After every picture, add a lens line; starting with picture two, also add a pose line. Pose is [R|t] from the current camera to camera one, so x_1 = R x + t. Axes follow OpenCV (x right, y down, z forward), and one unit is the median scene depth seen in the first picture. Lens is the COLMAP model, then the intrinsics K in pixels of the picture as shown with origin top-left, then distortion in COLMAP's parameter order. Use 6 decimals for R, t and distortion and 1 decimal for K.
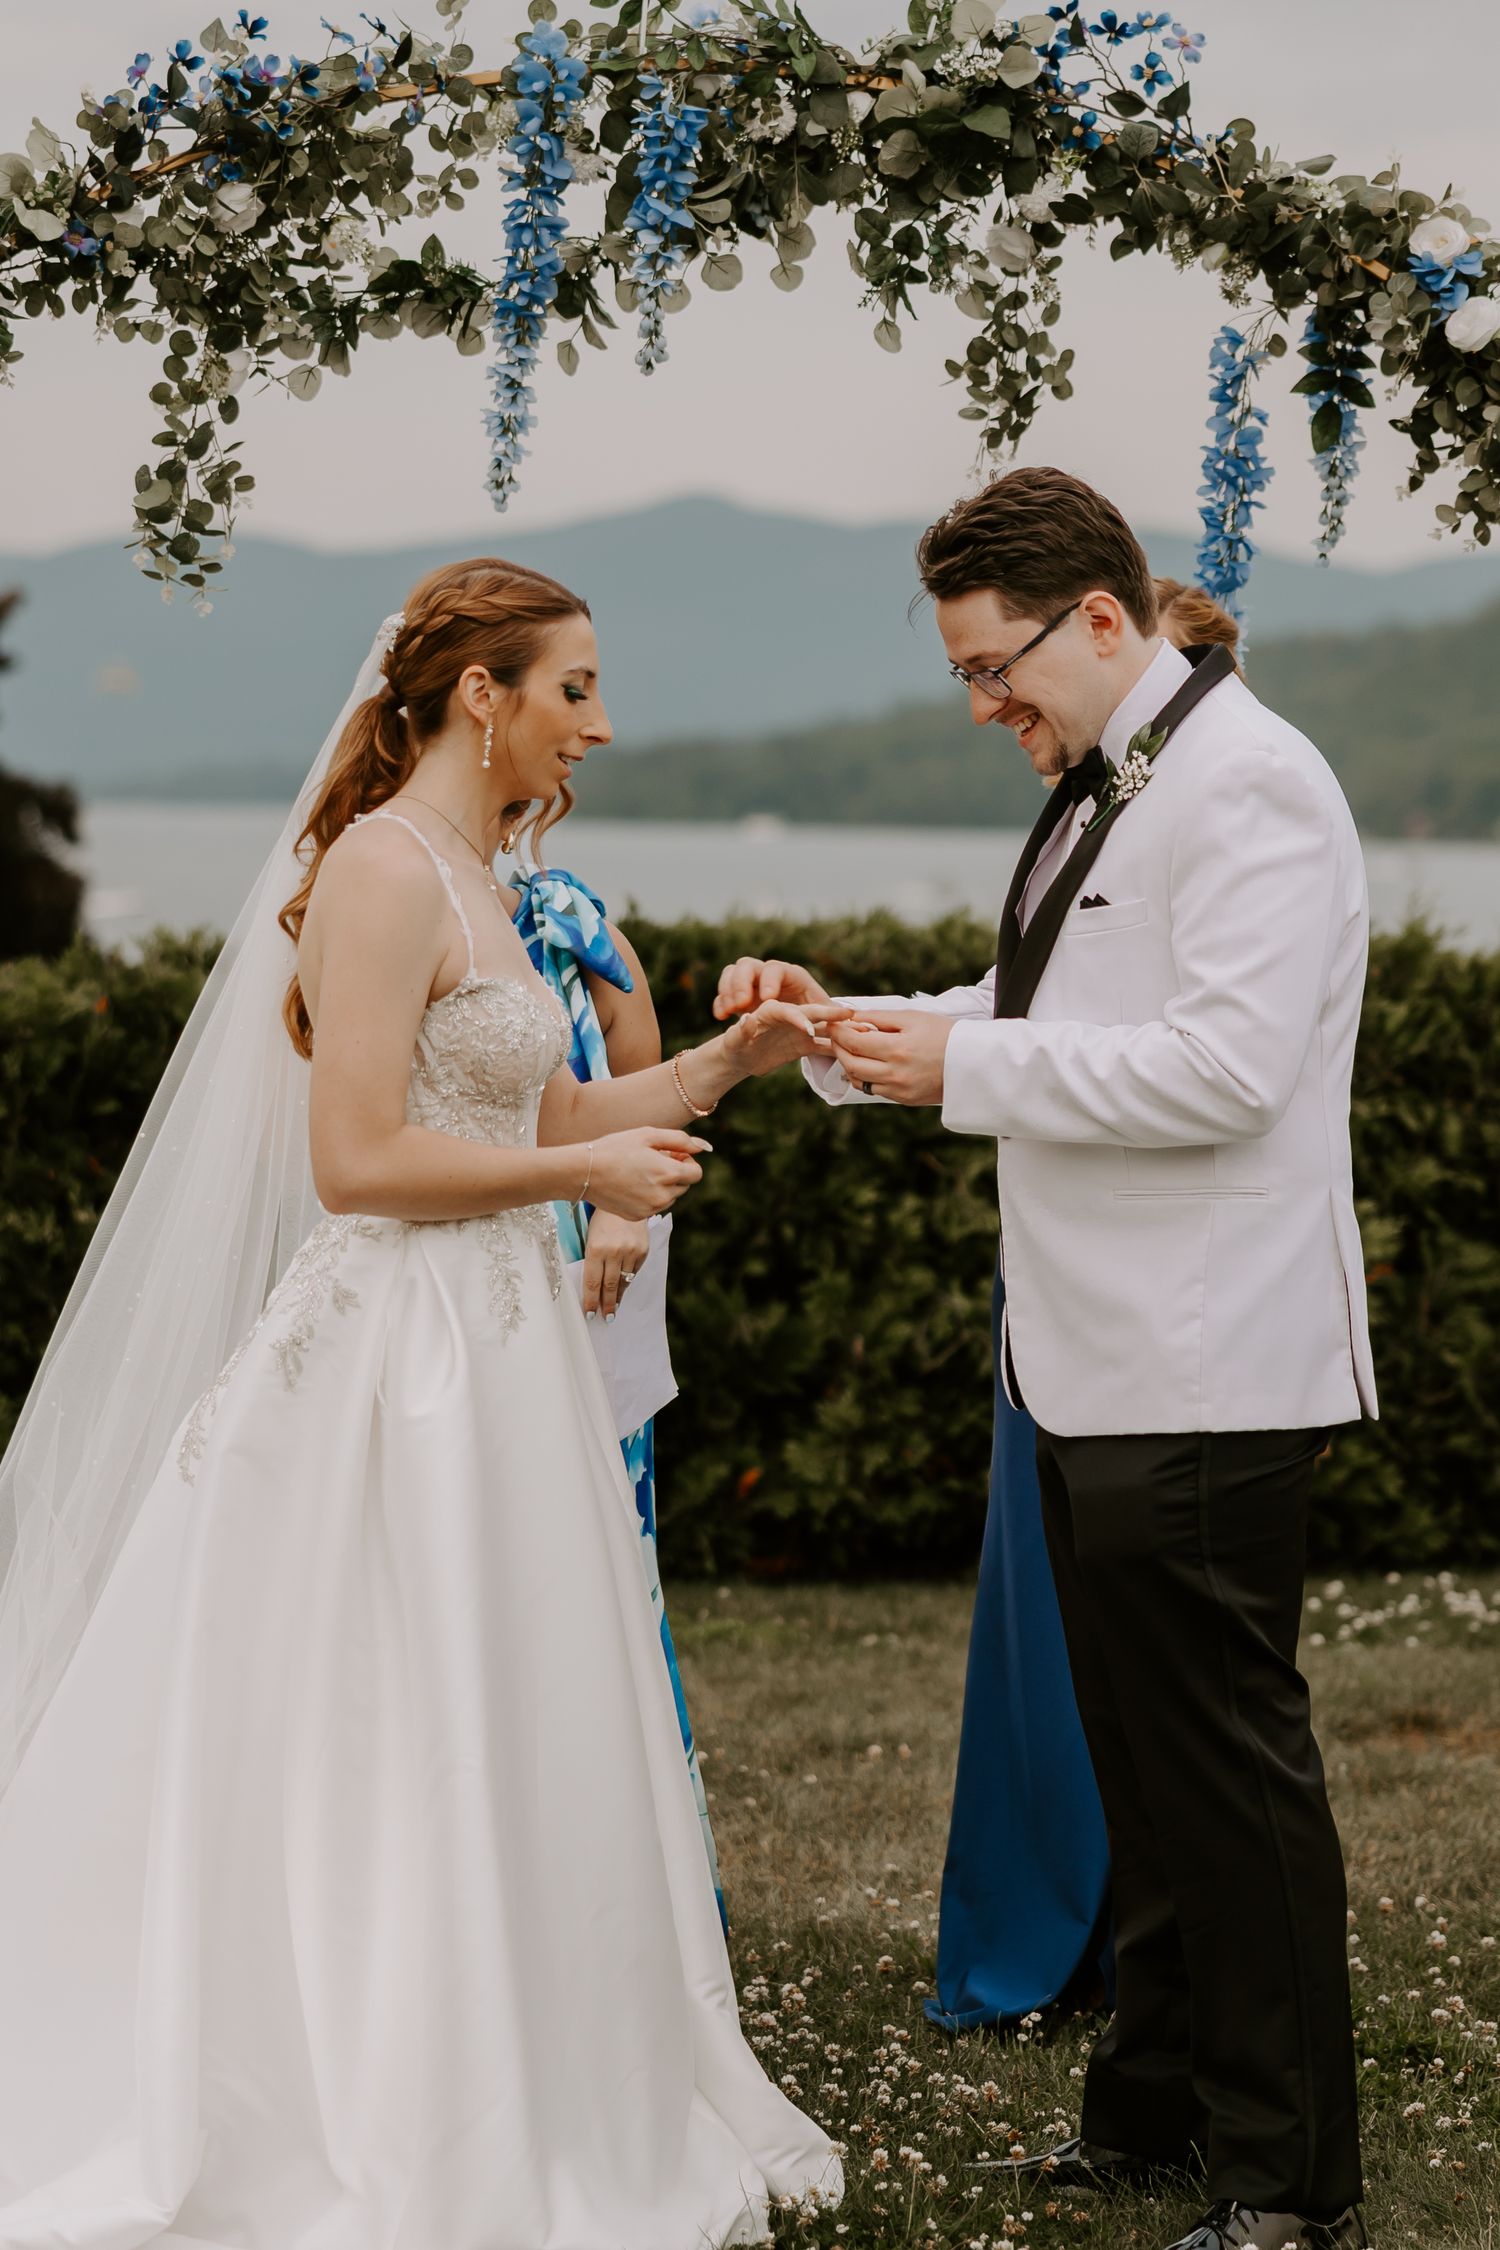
lens RADIAL K [[6082.0, 0, 749.4], [0, 6082.0, 932.8], [0, 0, 1]] dist [0.042017, 1.074814]
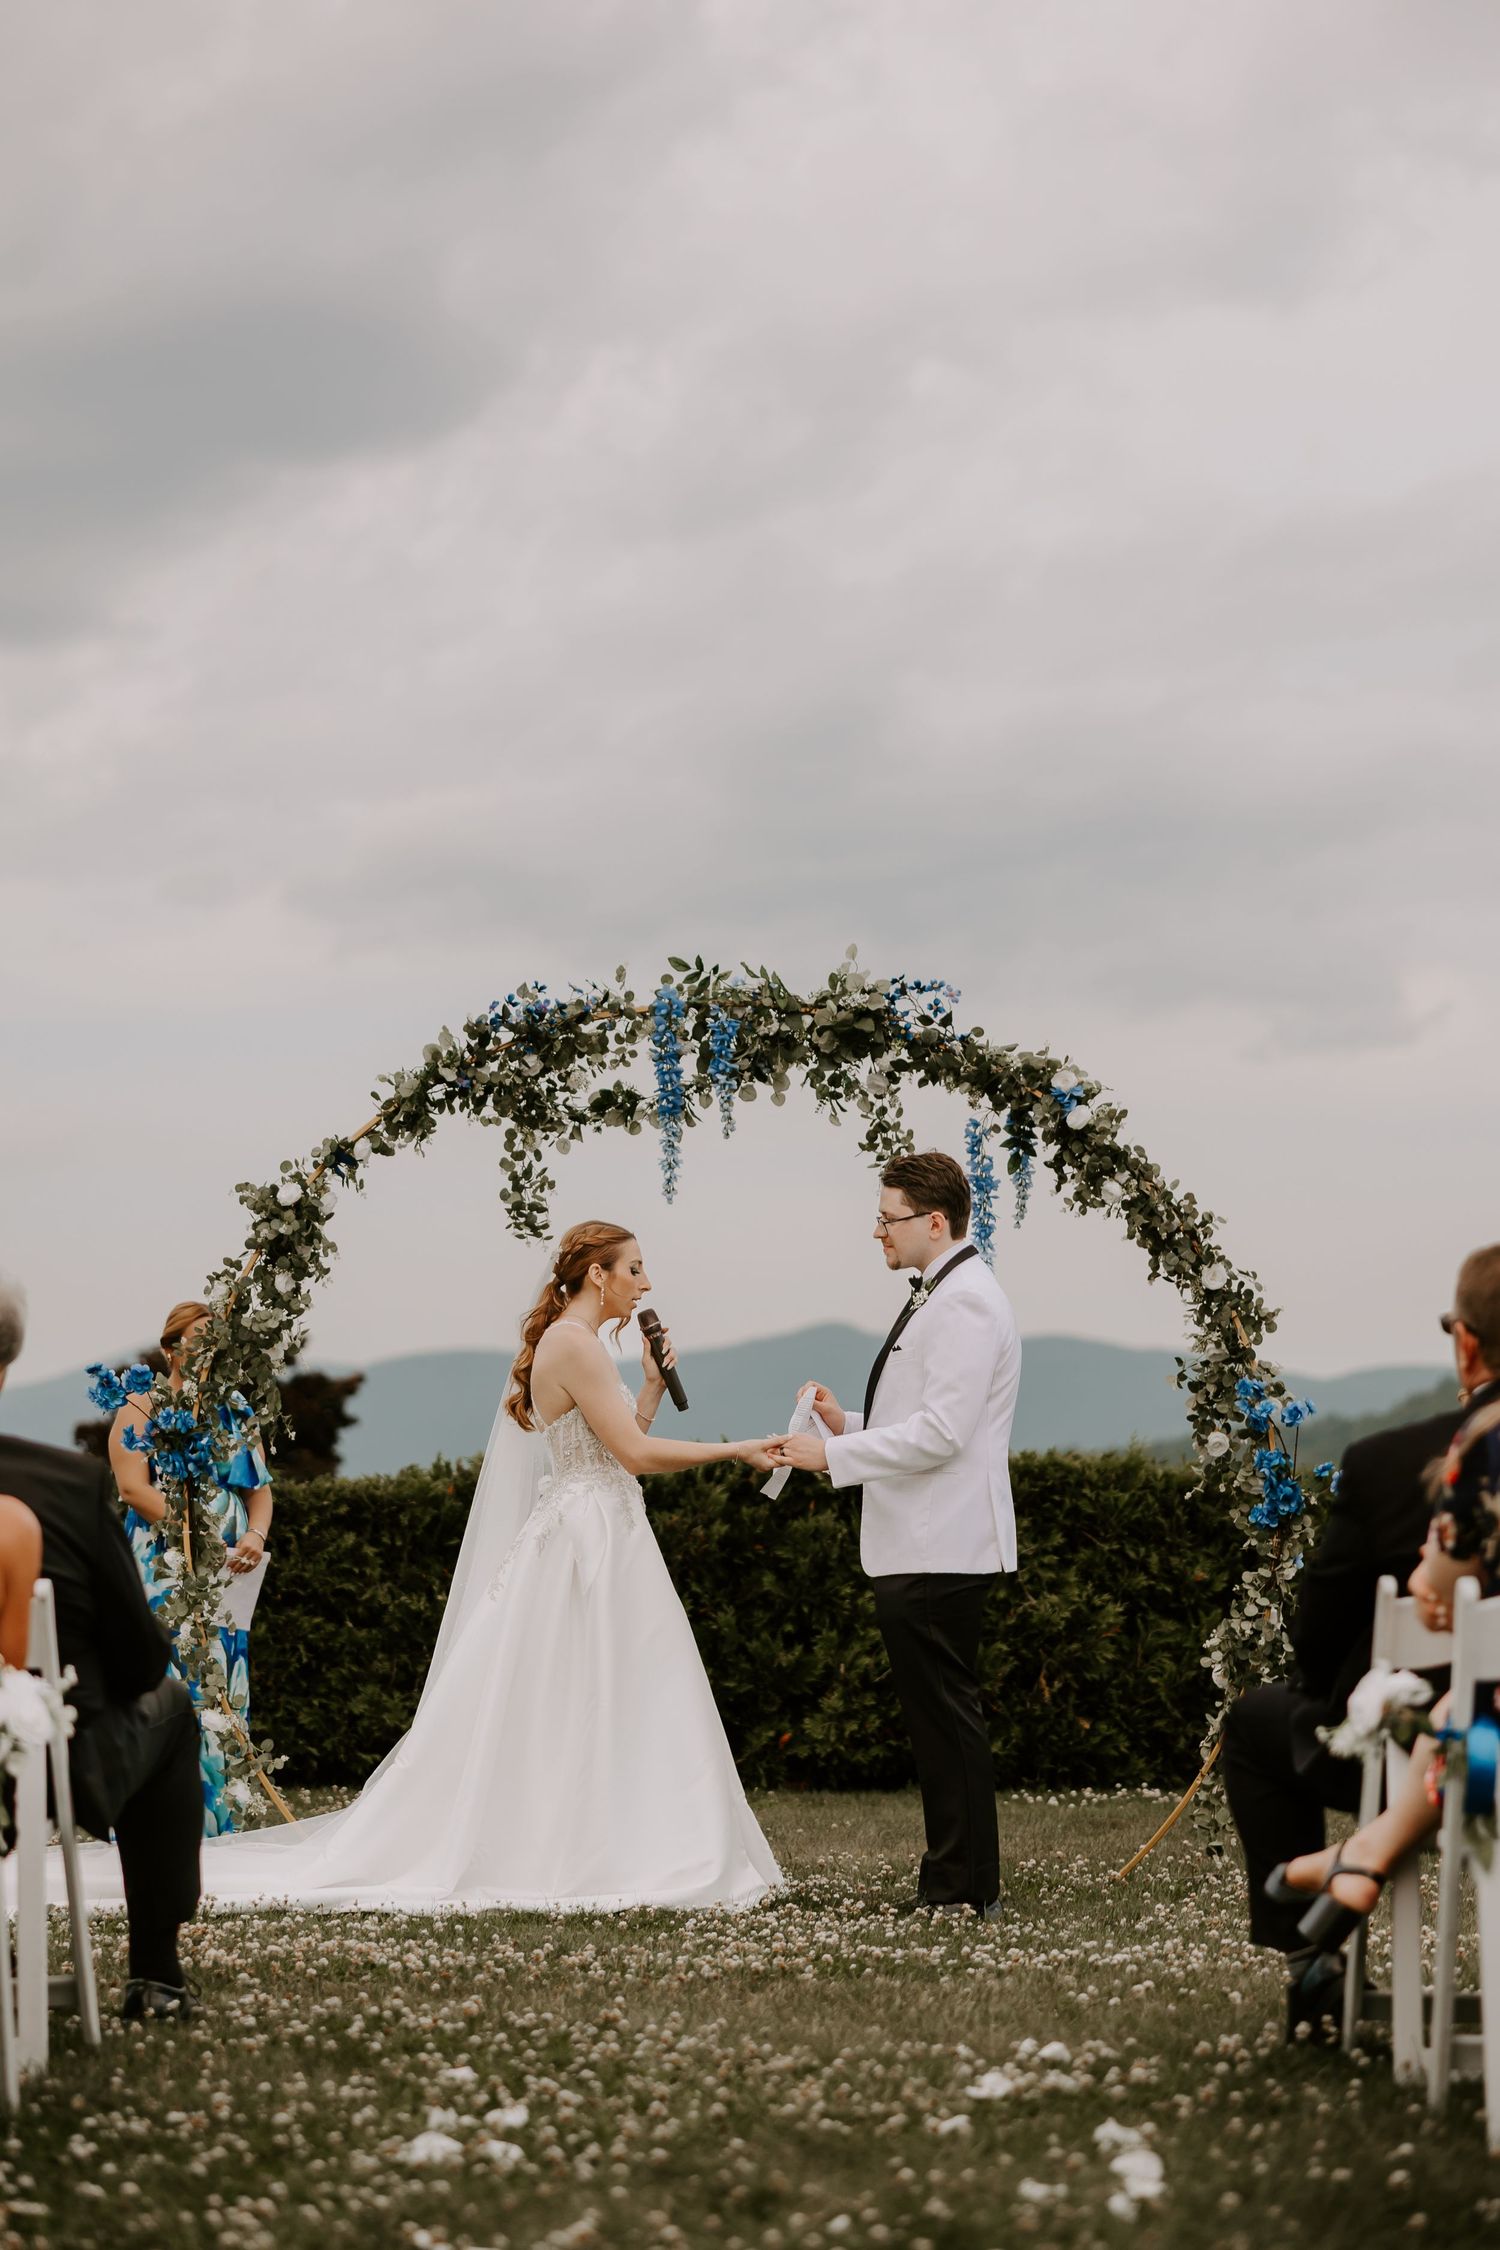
lens RADIAL K [[4813.3, 0, 750.0], [0, 4813.3, 1125.0], [0, 0, 1]] dist [-0.042915, 0.344953]
pose [[0.999530, -0.001092, -0.030623, 0.035873], [-0.002631, 0.992616, -0.121268, 0.082554], [0.030529, 0.121291, 0.992147, -0.532756]]
